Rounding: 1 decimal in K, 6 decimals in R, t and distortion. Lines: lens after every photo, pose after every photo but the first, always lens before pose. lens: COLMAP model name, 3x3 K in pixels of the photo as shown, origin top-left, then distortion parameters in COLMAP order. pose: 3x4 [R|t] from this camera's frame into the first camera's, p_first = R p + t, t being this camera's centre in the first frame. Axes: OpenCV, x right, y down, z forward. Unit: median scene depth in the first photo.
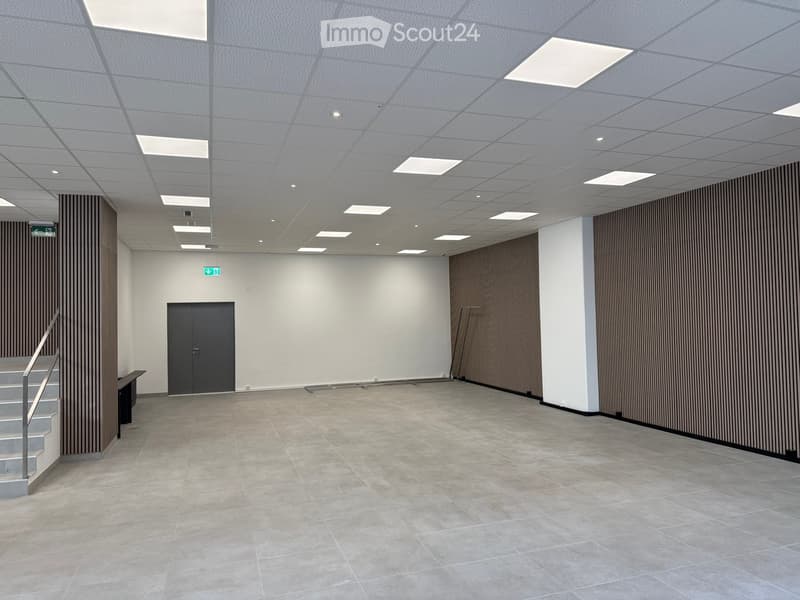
lens RADIAL K [[562.0, 0, 405.0], [0, 562.0, 298.5], [0, 0, 1]] dist [0.022544, -0.030852]
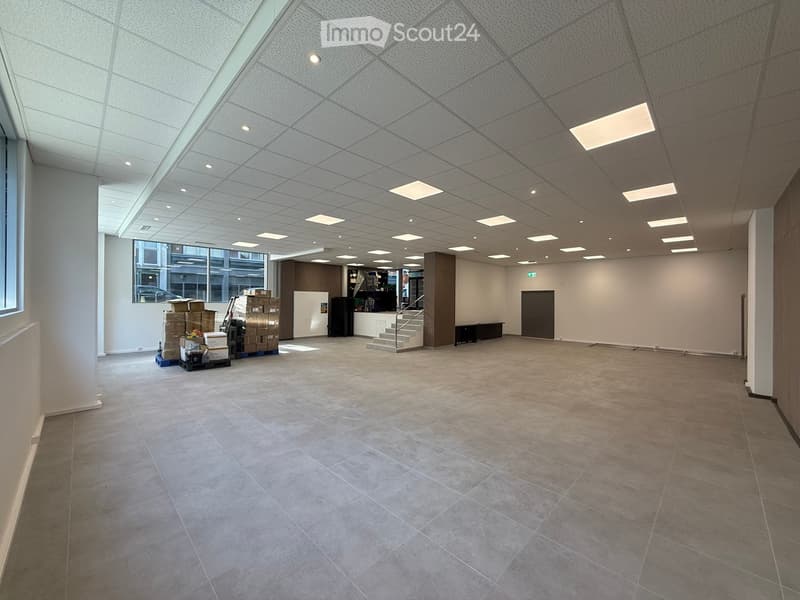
lens RADIAL K [[319.2, 0, 393.6], [0, 319.2, 304.5], [0, 0, 1]] dist [-0.007378, 0.000540]
pose [[0.433829, 0.036026, -0.900275, 0.720660], [0.012986, 0.998846, 0.046228, -0.004396], [0.900902, -0.031746, 0.432860, 0.172088]]
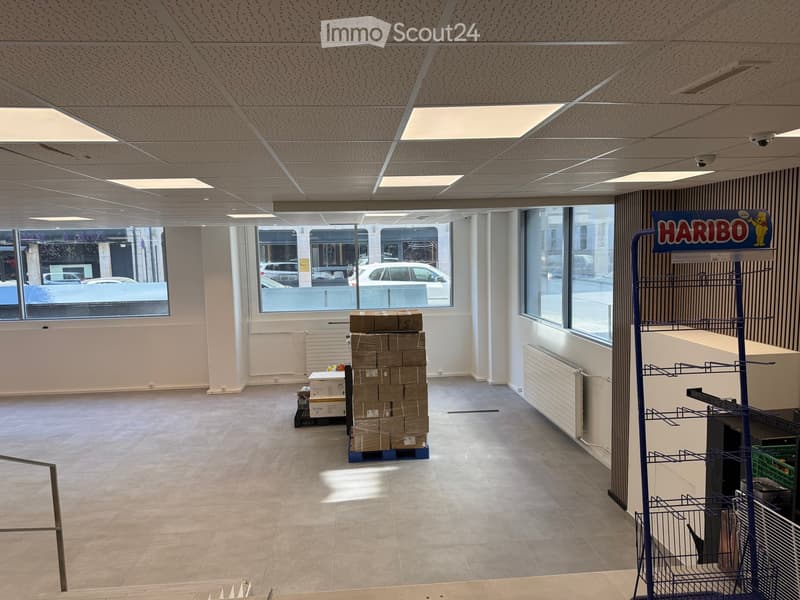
lens RADIAL K [[562.0, 0, 401.2], [0, 562.0, 300.2], [0, 0, 1]] dist [0.022544, -0.030852]
pose [[-0.970108, 0.019756, 0.241867, -1.038033], [0.036629, 0.997182, 0.065465, -0.098360], [-0.239892, 0.072368, -0.968098, 1.263399]]
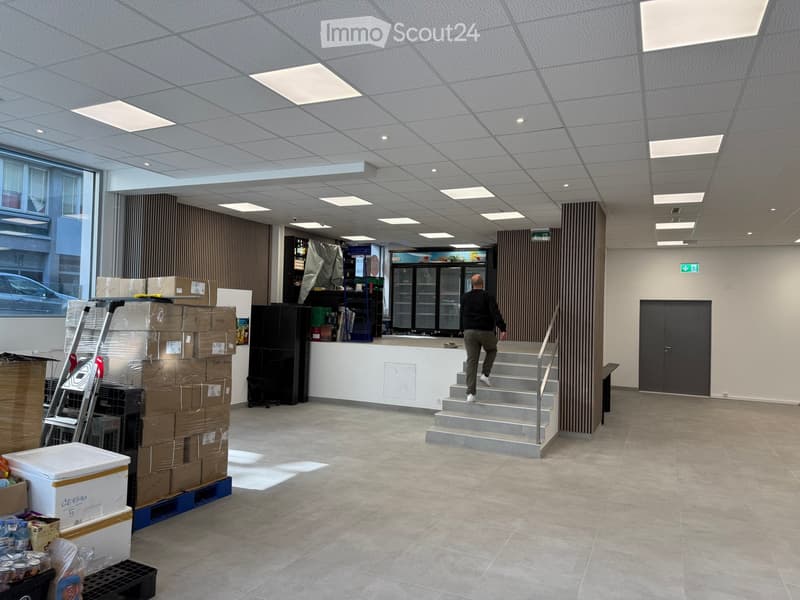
lens RADIAL K [[562.0, 0, 396.1], [0, 562.0, 297.6], [0, 0, 1]] dist [0.022544, -0.030852]
pose [[0.715353, 0.022944, -0.698386, -0.046415], [-0.019628, 0.999726, 0.012739, -0.001080], [0.698487, 0.004595, 0.715608, -0.055586]]
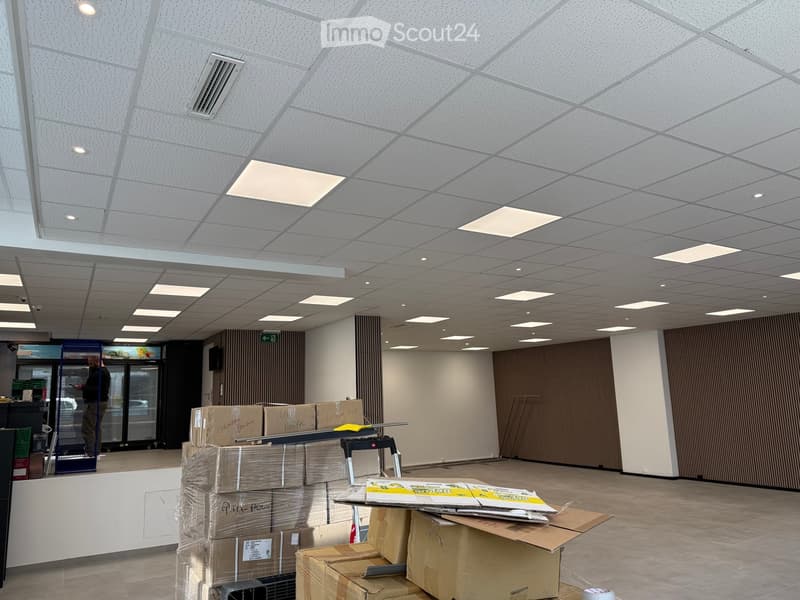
lens RADIAL K [[562.0, 0, 400.6], [0, 562.0, 293.2], [0, 0, 1]] dist [0.022544, -0.030852]
pose [[0.979079, 0.026267, 0.201777, -0.748803], [0.005692, 0.987710, -0.156196, -0.028952], [-0.203400, 0.154077, 0.966897, -0.286257]]
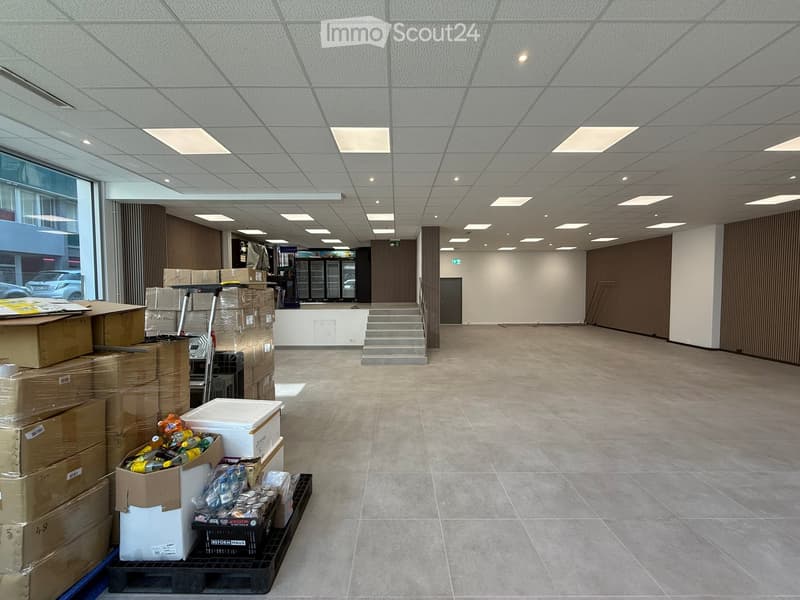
lens RADIAL K [[319.2, 0, 397.2], [0, 319.2, 299.0], [0, 0, 1]] dist [-0.007378, 0.000540]
pose [[0.945396, 0.027749, -0.324740, -0.294723], [-0.003877, 0.997256, 0.073928, -0.001856], [0.325900, -0.068632, 0.942910, -0.166218]]
